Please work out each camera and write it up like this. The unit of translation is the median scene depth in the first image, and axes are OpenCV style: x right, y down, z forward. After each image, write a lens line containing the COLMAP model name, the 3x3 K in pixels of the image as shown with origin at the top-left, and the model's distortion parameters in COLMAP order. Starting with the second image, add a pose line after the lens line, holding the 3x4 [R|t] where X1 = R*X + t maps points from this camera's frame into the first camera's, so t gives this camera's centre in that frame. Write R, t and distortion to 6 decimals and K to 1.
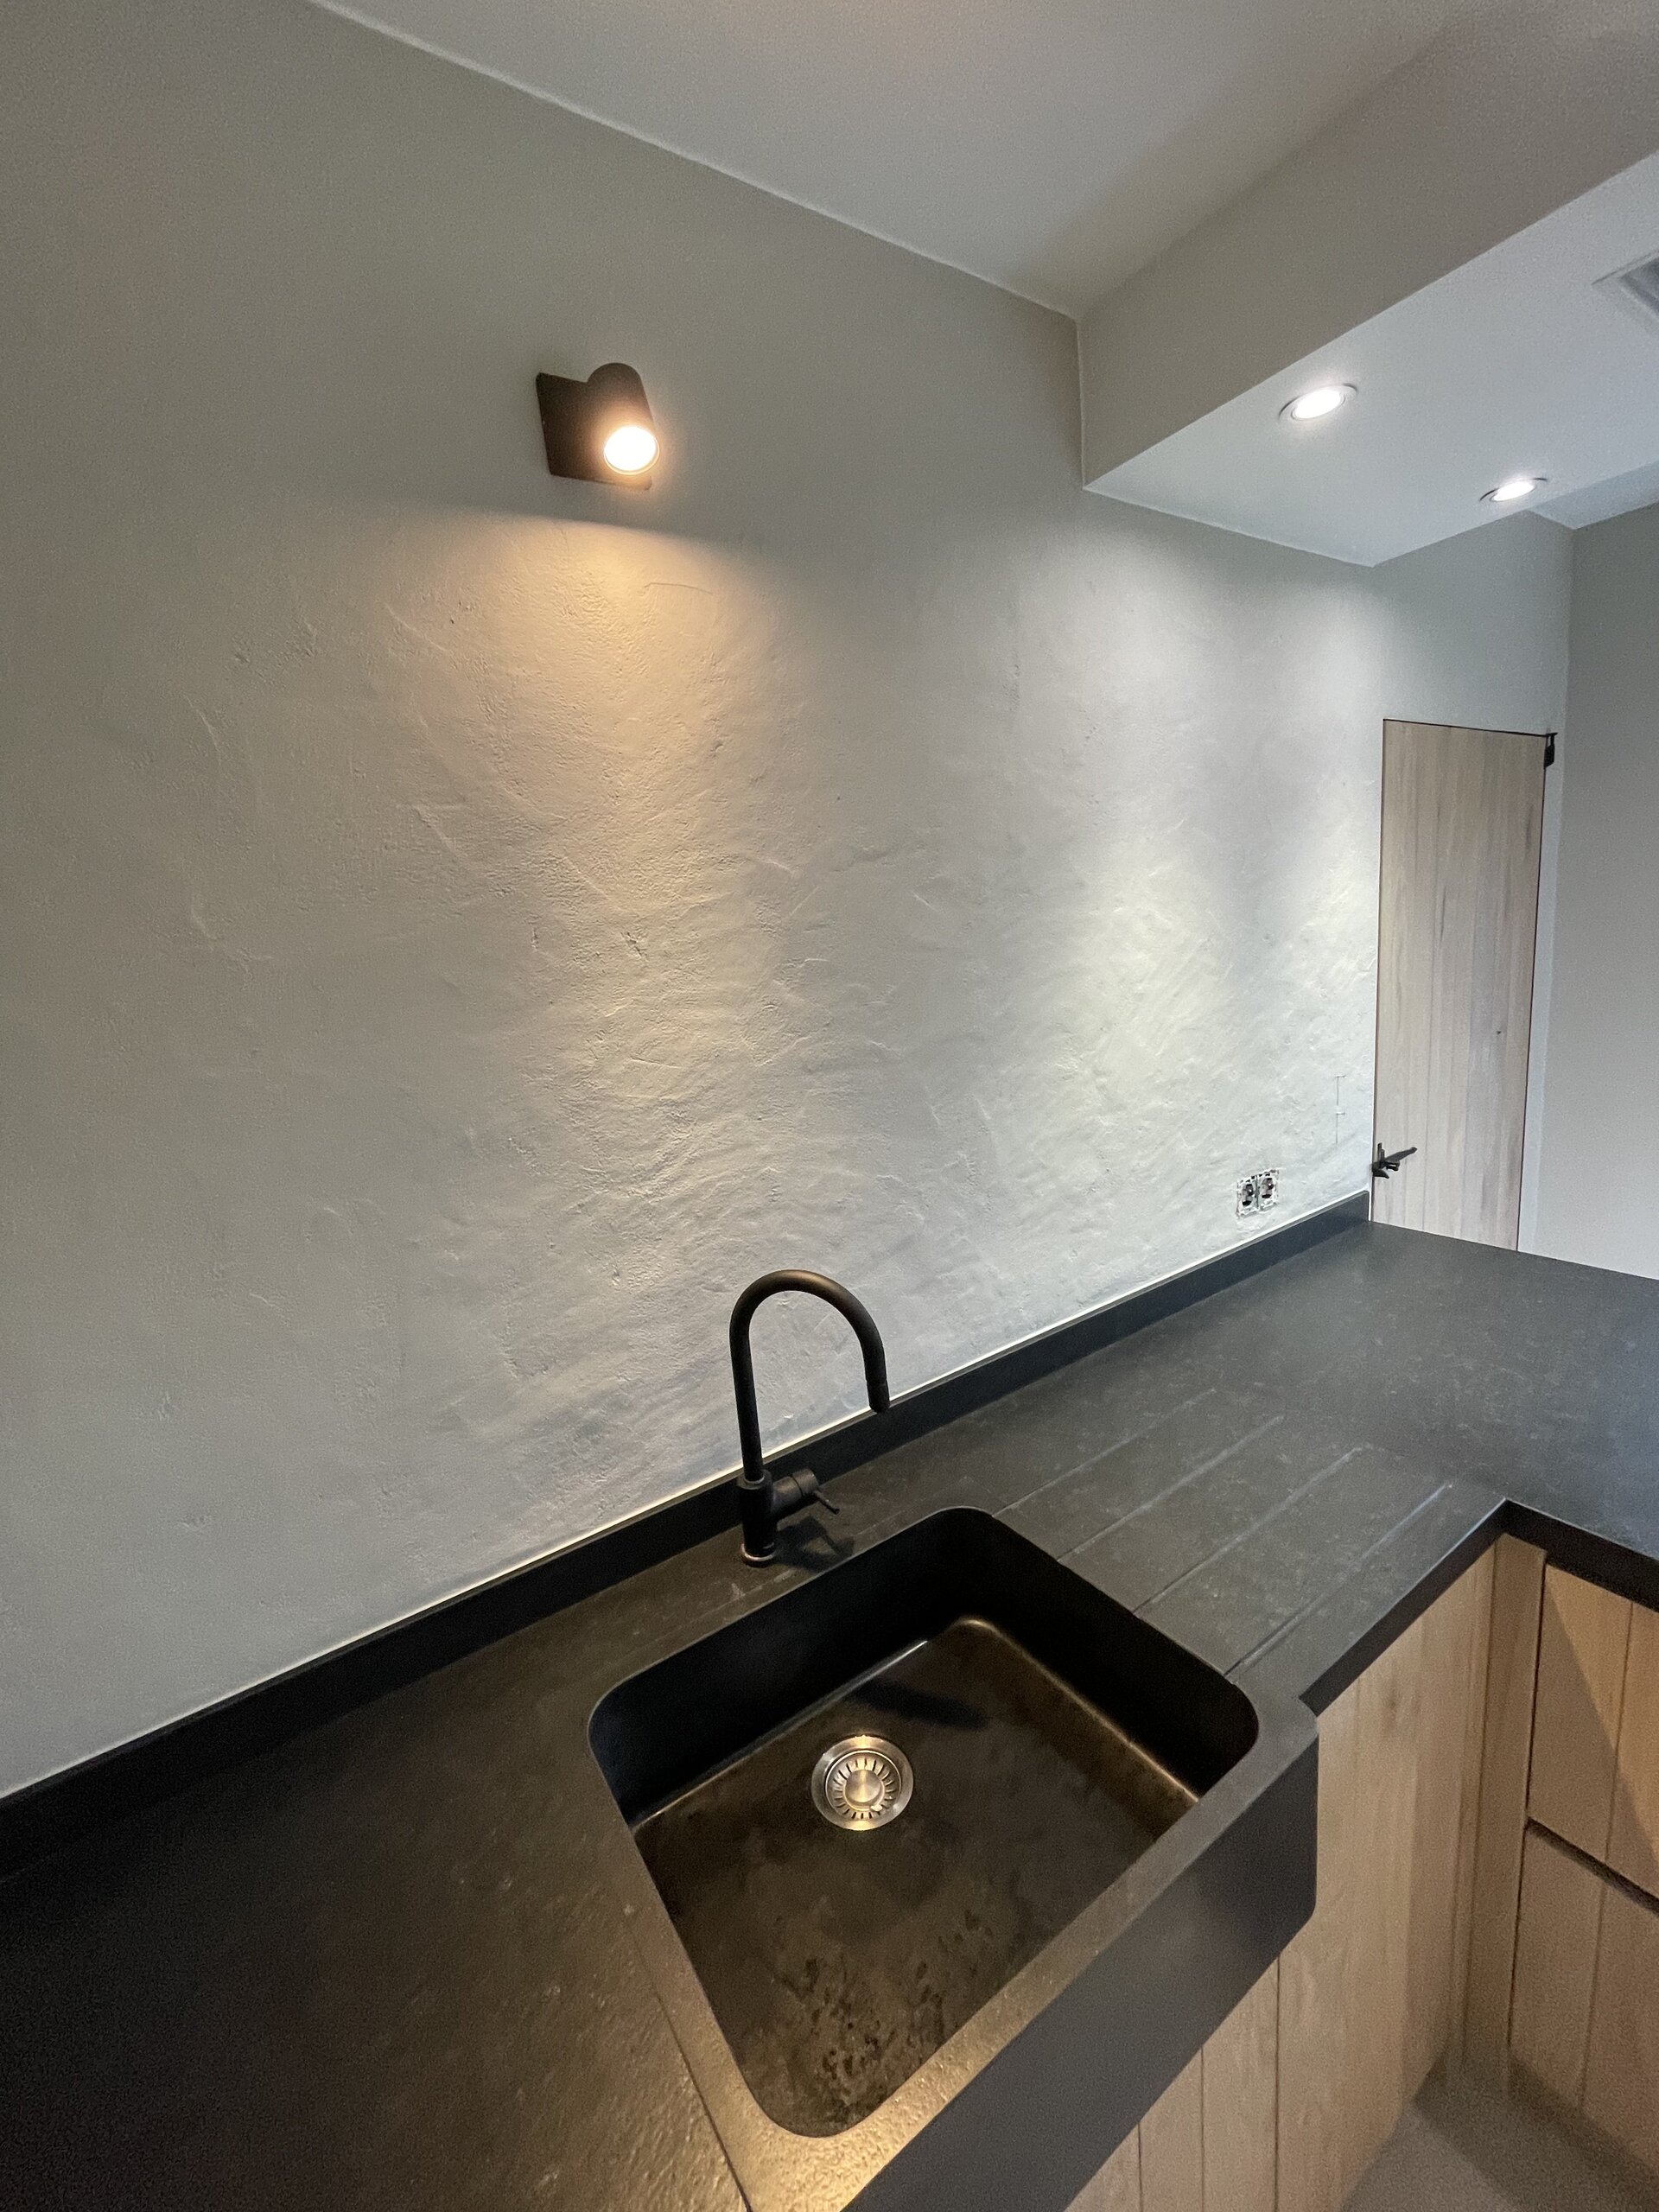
lens RADIAL K [[893.4, 0, 827.2], [0, 893.4, 1106.1], [0, 0, 1]] dist [-0.003546, -0.000352]
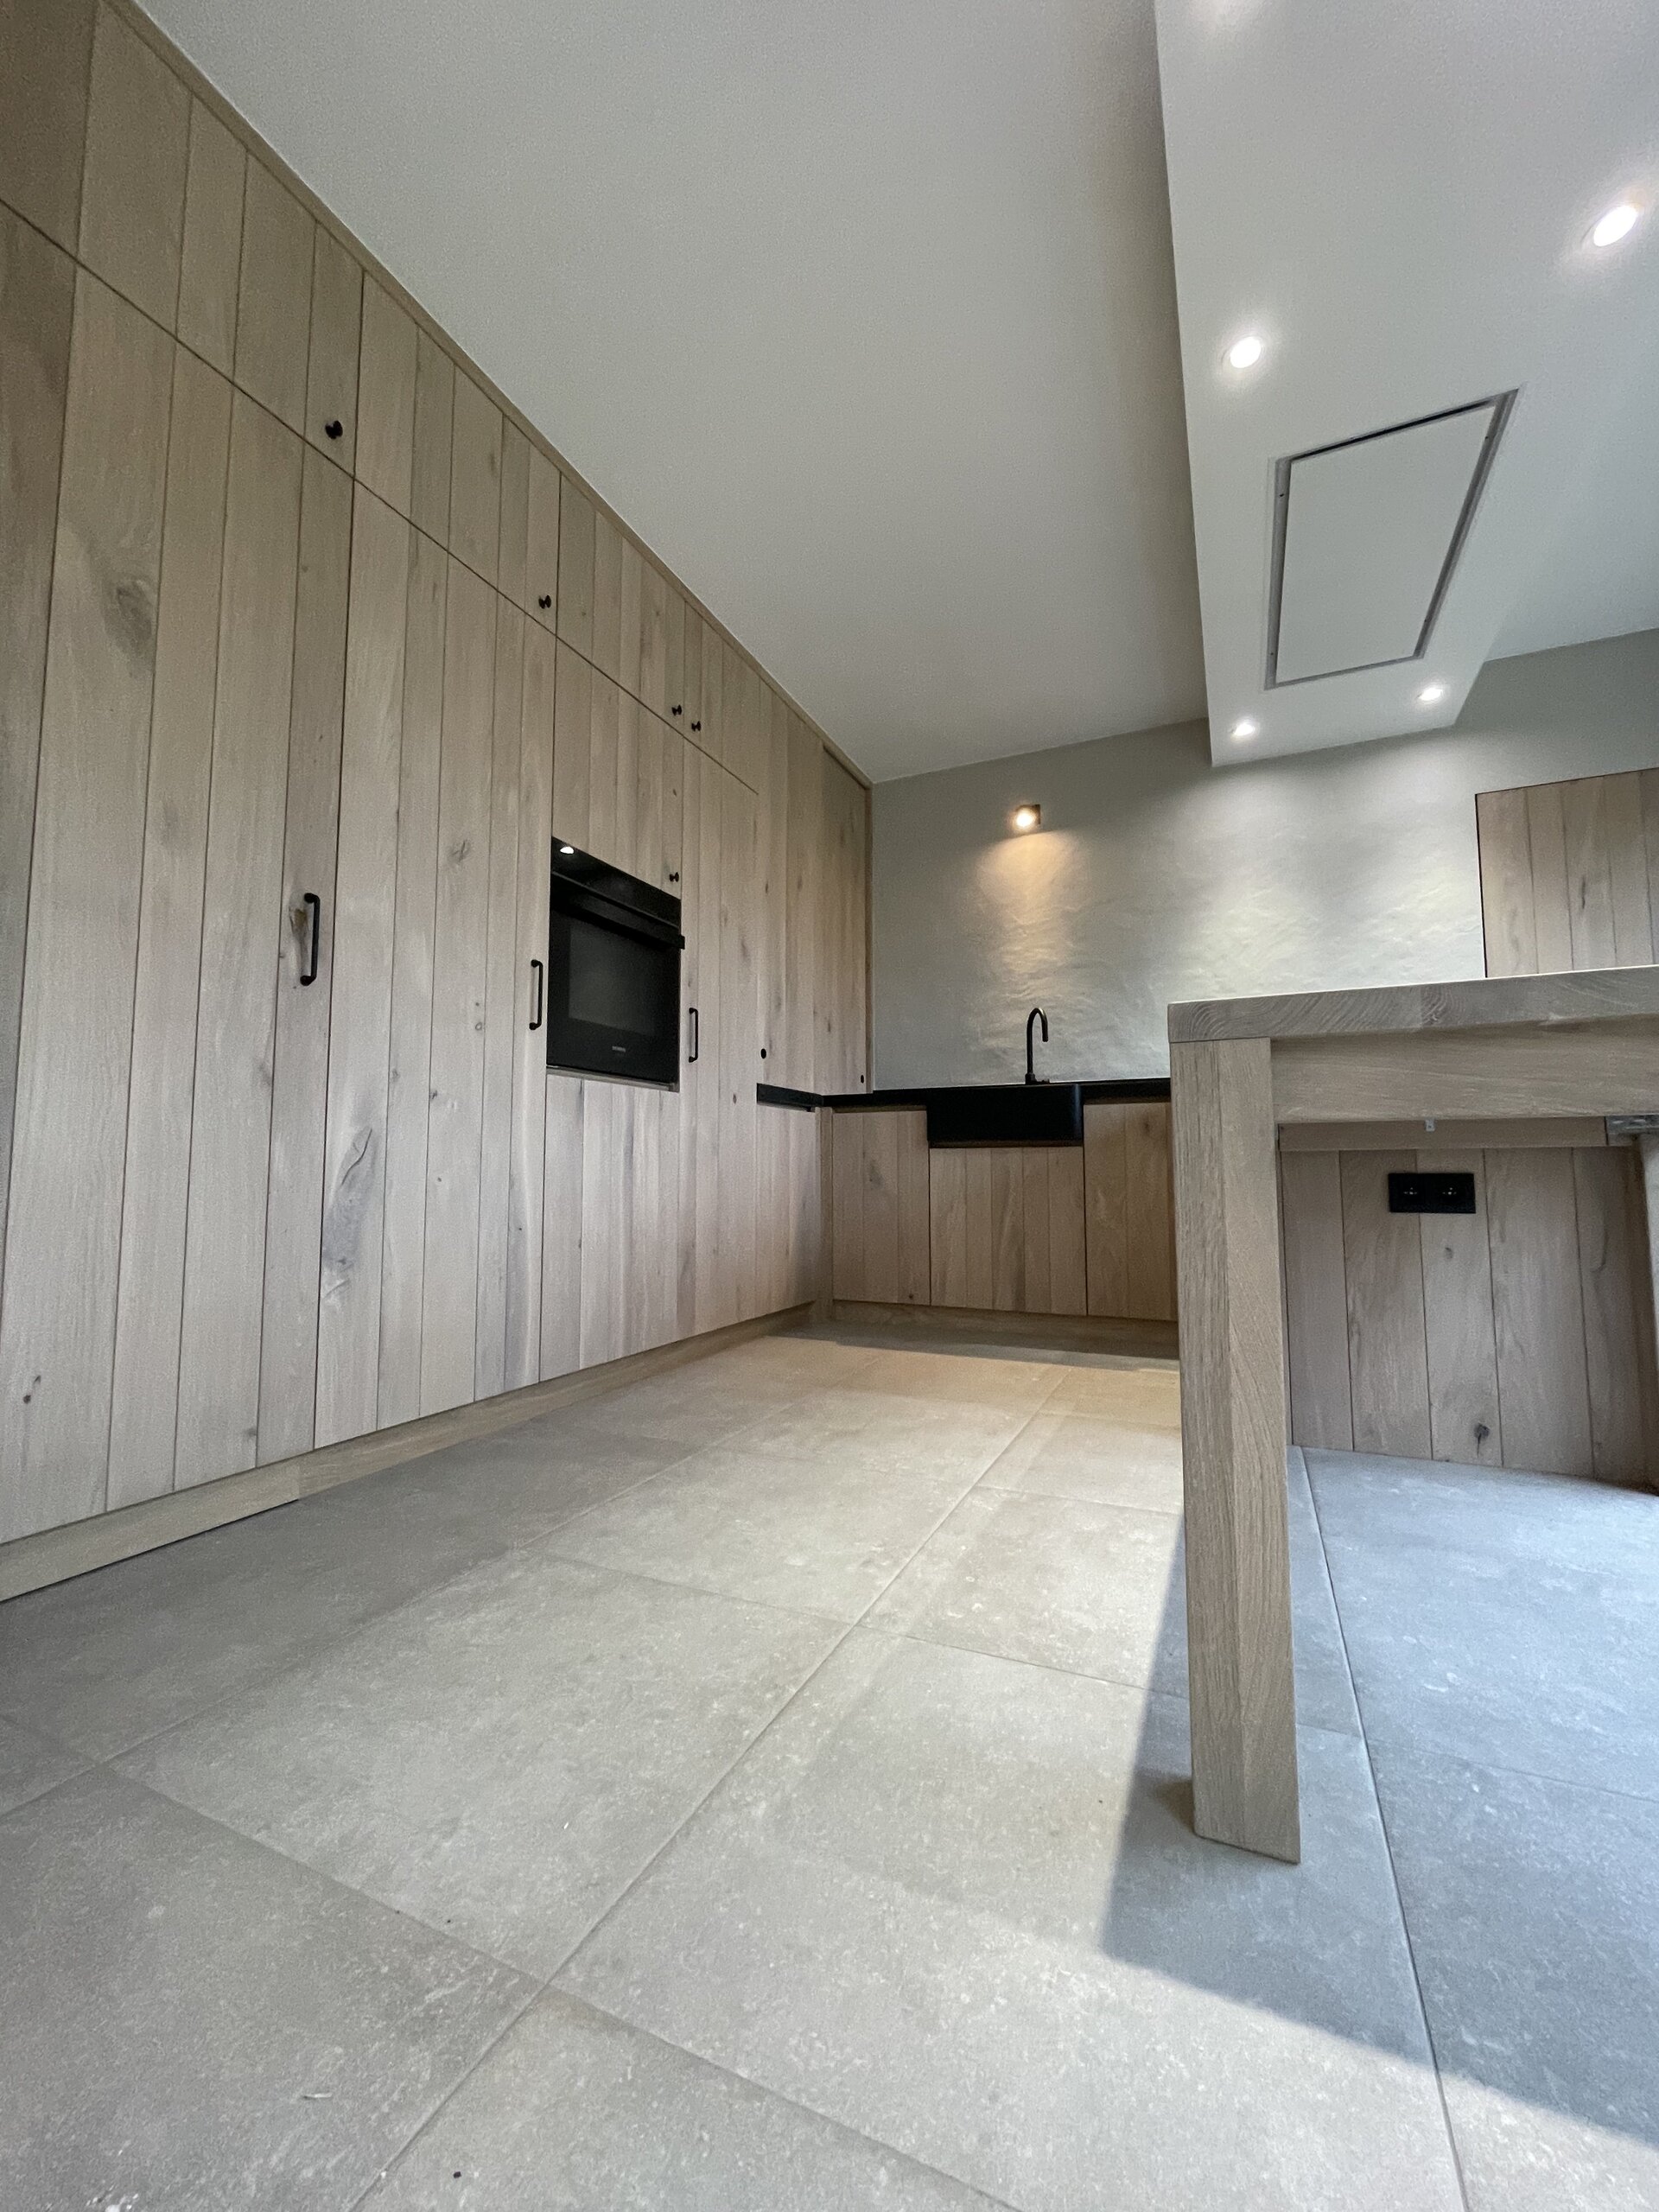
lens RADIAL K [[893.4, 0, 828.3], [0, 893.4, 1109.0], [0, 0, 1]] dist [-0.003546, -0.000352]
pose [[0.525231, 0.028881, -0.850470, 2.342768], [-0.204628, 0.974385, -0.093285, 0.974688], [0.825991, 0.223026, 0.517686, -1.363717]]
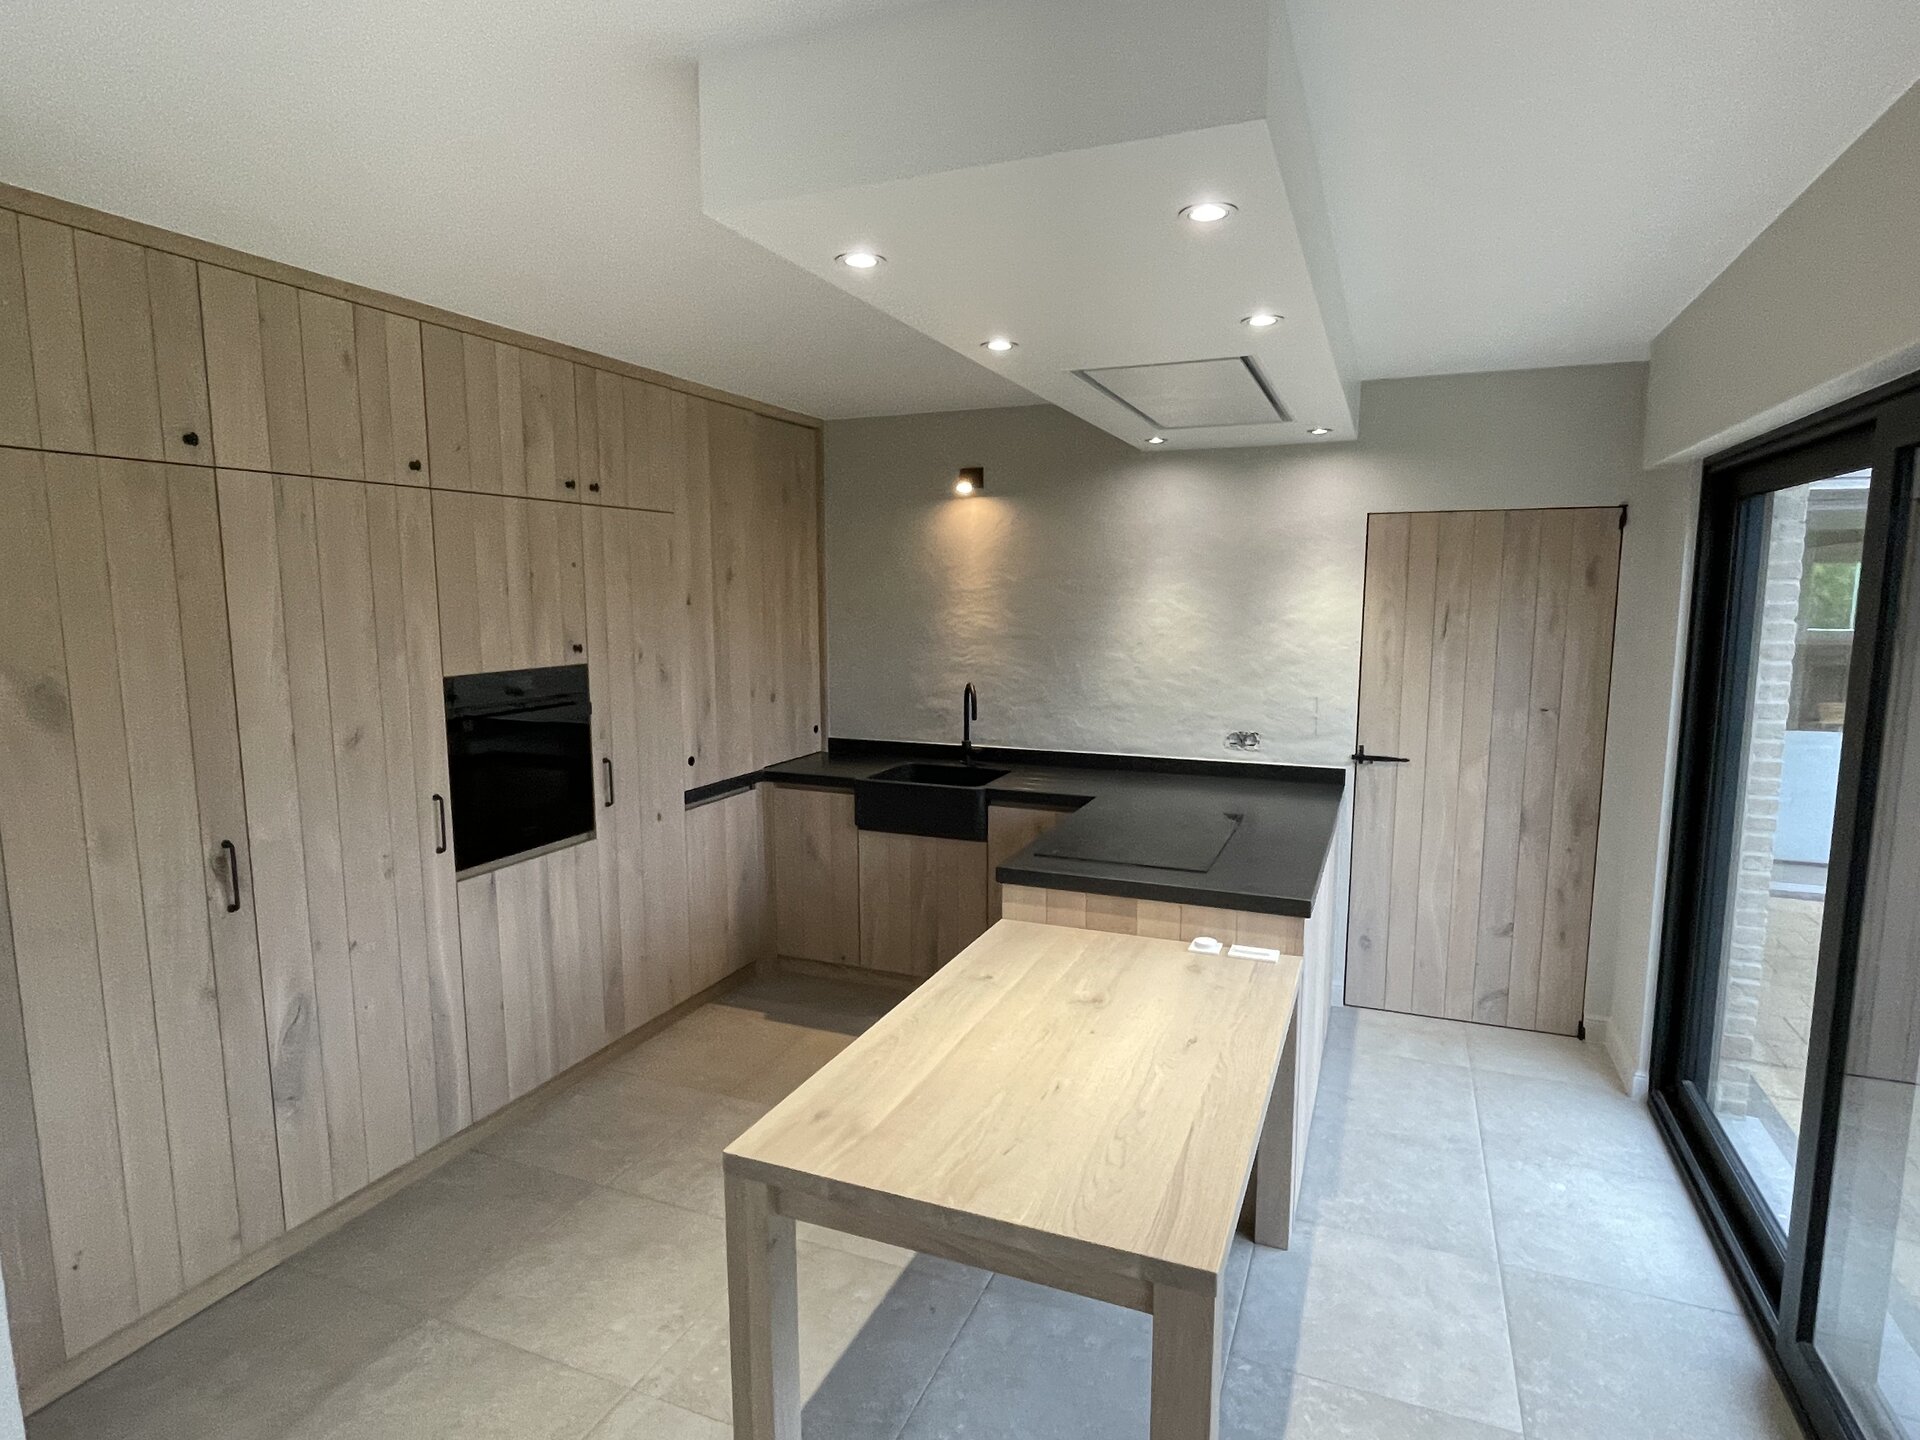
lens RADIAL K [[1044.1, 0, 965.2], [0, 1044.1, 726.8], [0, 0, 1]] dist [-0.001366, -0.000339]
pose [[0.559264, 0.199267, -0.804684, 3.164898], [-0.204276, 0.973875, 0.099191, -0.066031], [0.803427, 0.108904, 0.585359, -1.445478]]
